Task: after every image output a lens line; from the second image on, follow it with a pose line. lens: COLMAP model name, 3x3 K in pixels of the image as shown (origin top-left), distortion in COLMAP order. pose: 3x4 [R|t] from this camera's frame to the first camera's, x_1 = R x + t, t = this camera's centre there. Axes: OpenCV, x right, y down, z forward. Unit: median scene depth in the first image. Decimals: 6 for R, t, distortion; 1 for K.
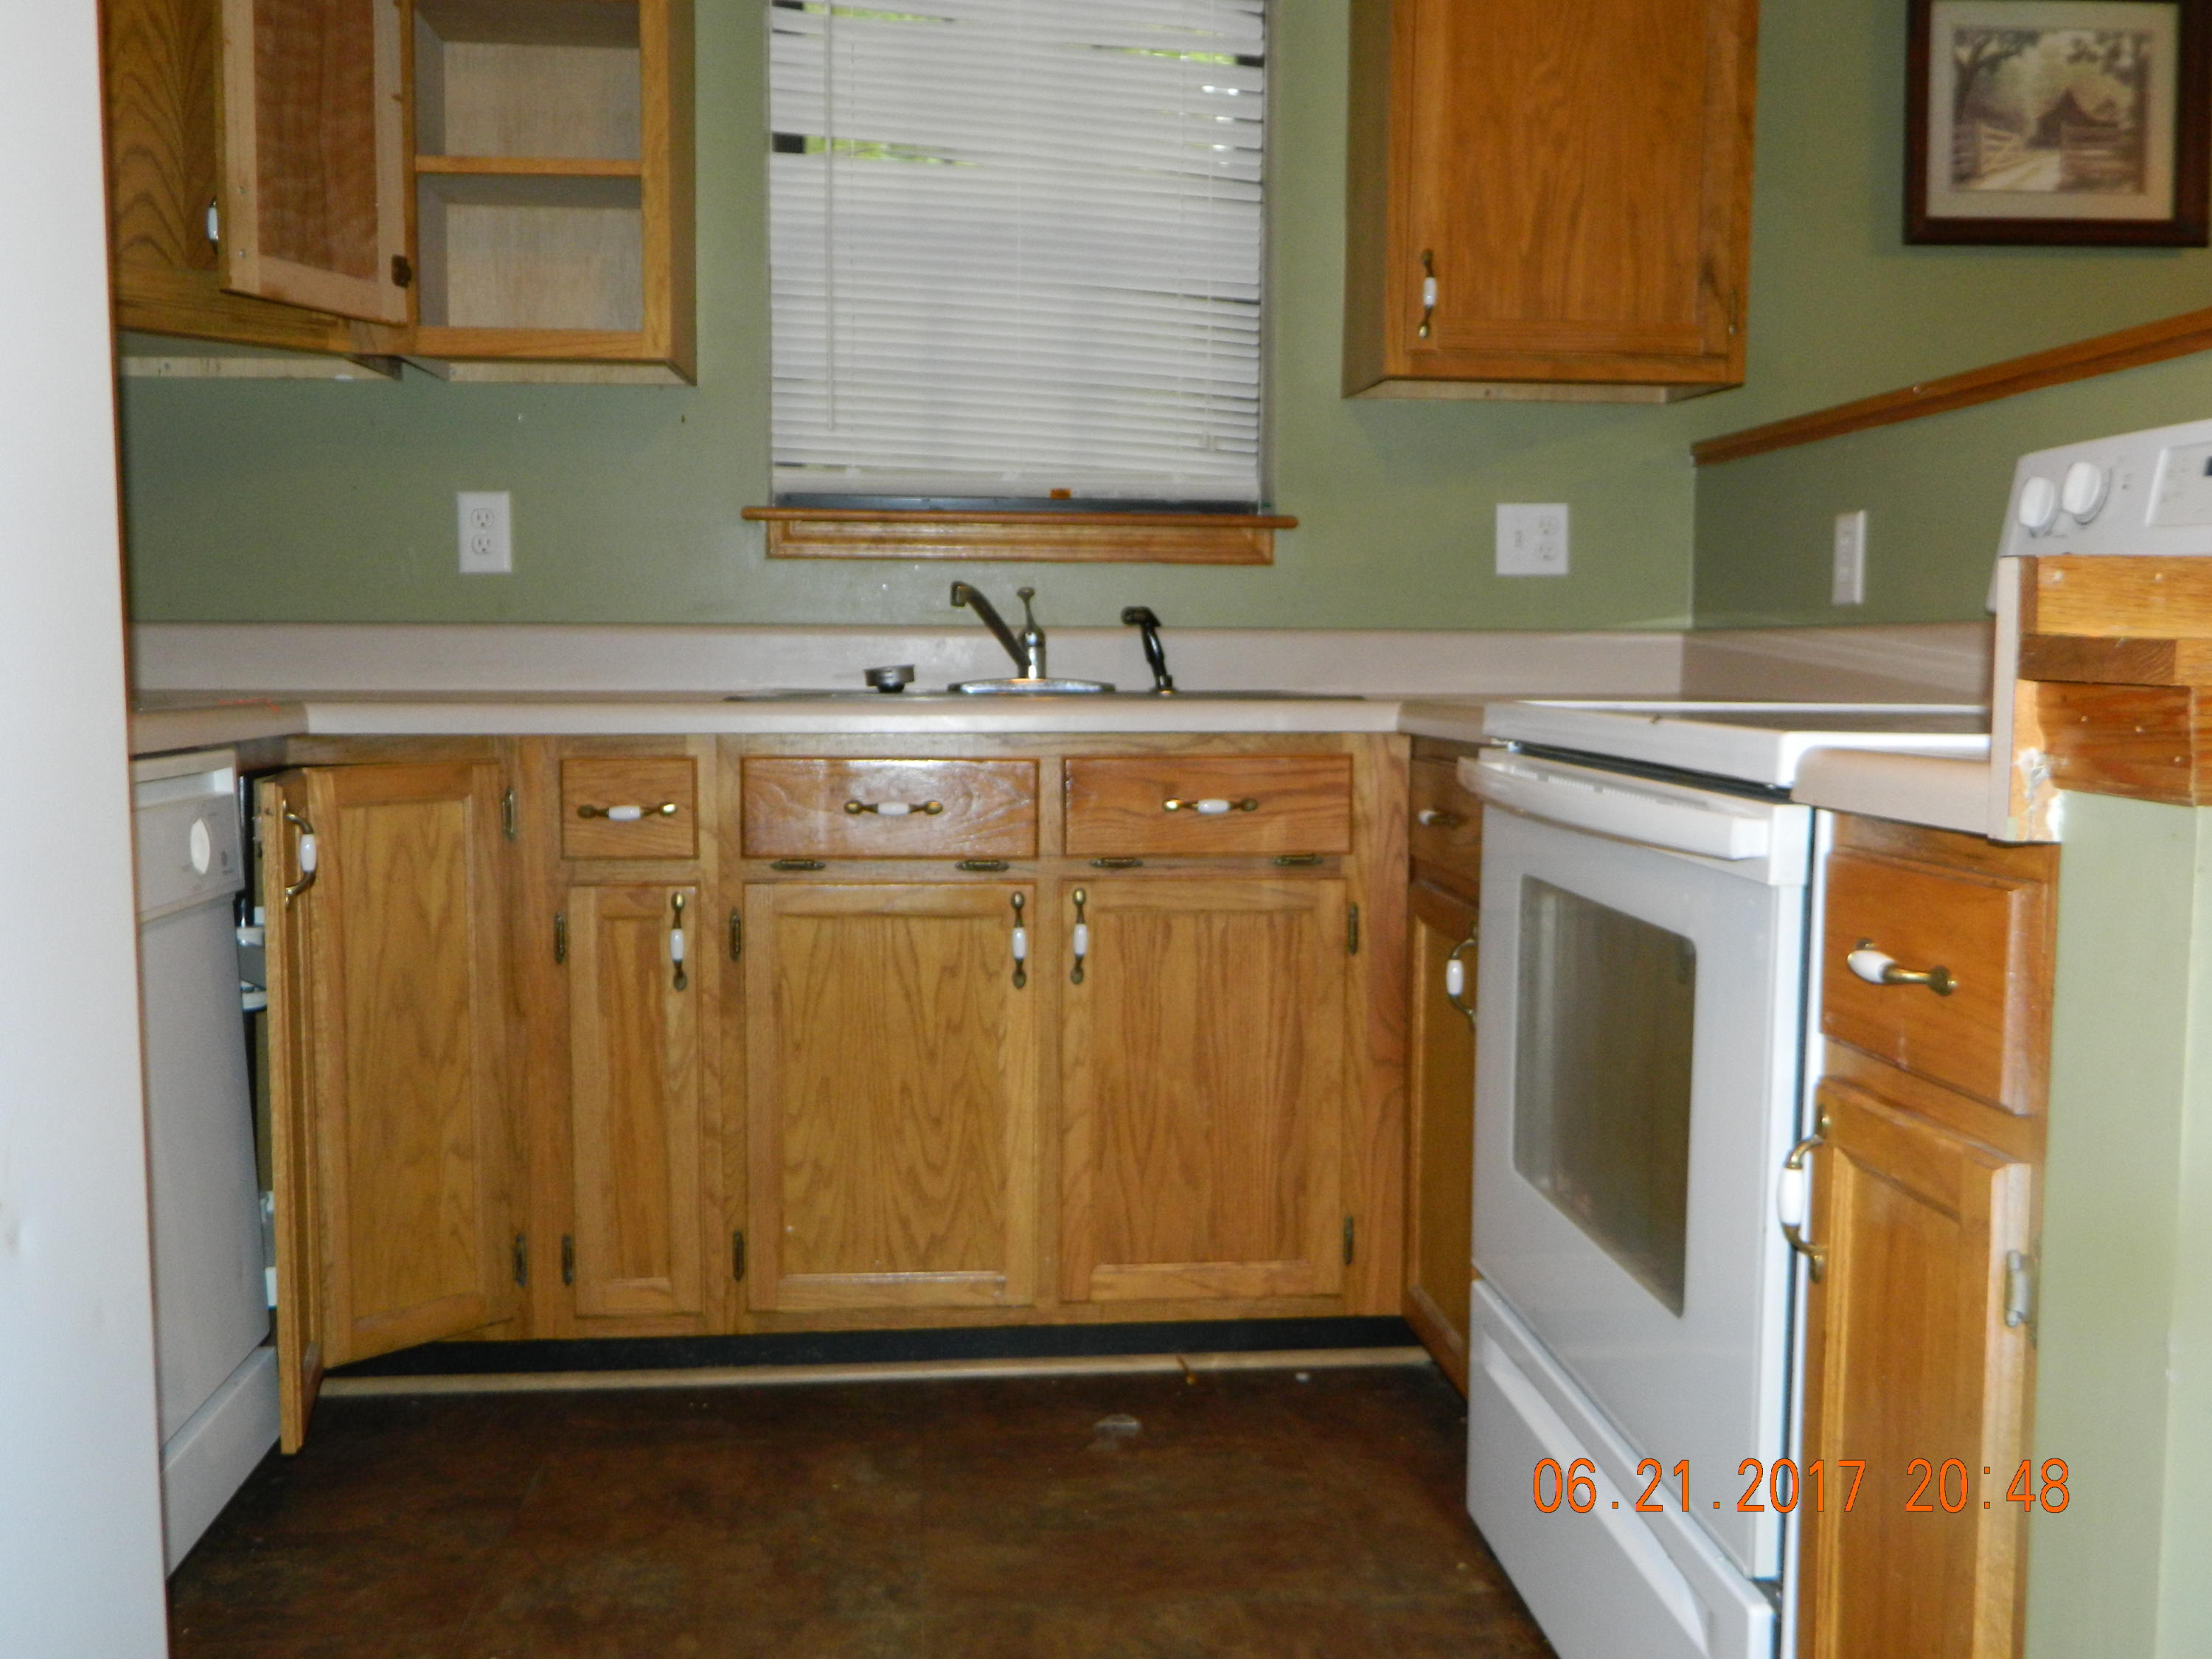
lens RADIAL K [[2071.4, 0, 1106.0], [0, 2071.4, 829.5], [0, 0, 1]] dist [-0.005805, -0.004047]
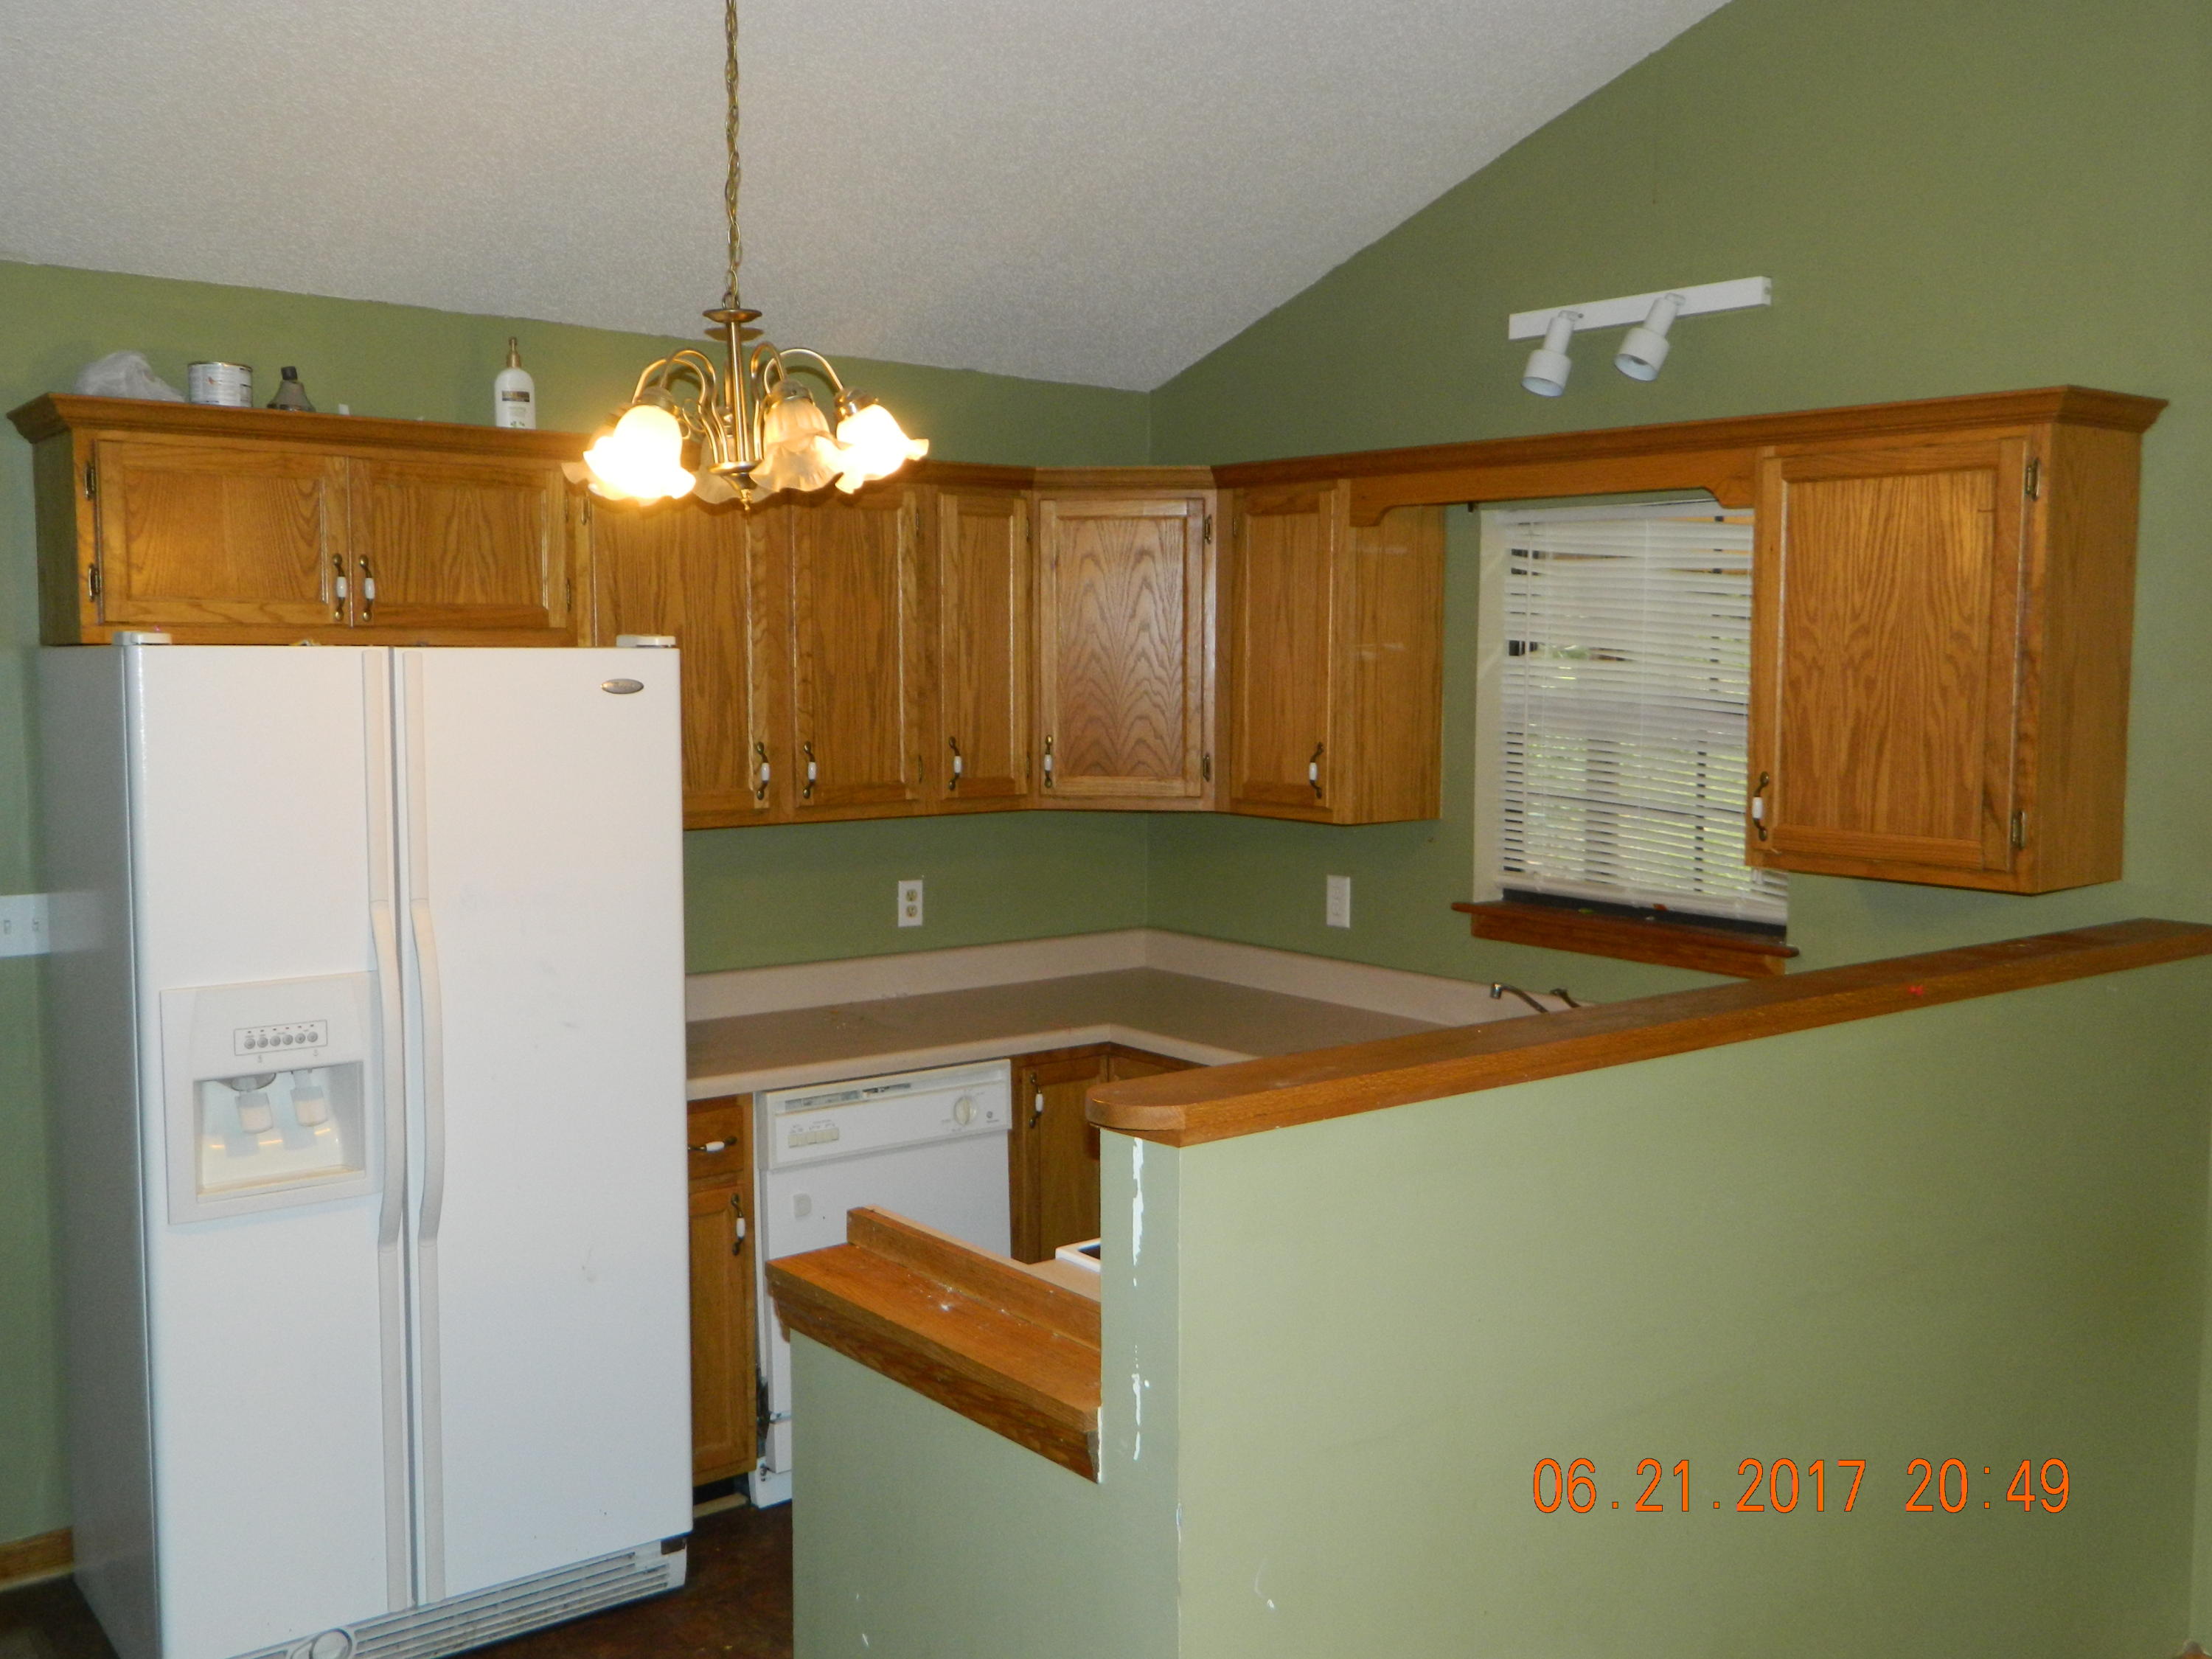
lens RADIAL K [[2071.4, 0, 1106.0], [0, 2071.4, 829.5], [0, 0, 1]] dist [-0.005805, -0.004047]
pose [[0.558926, 0.069972, -0.826260, 0.964810], [-0.072798, 0.996727, 0.035163, -0.256238], [0.826016, 0.040497, 0.562191, -0.045121]]
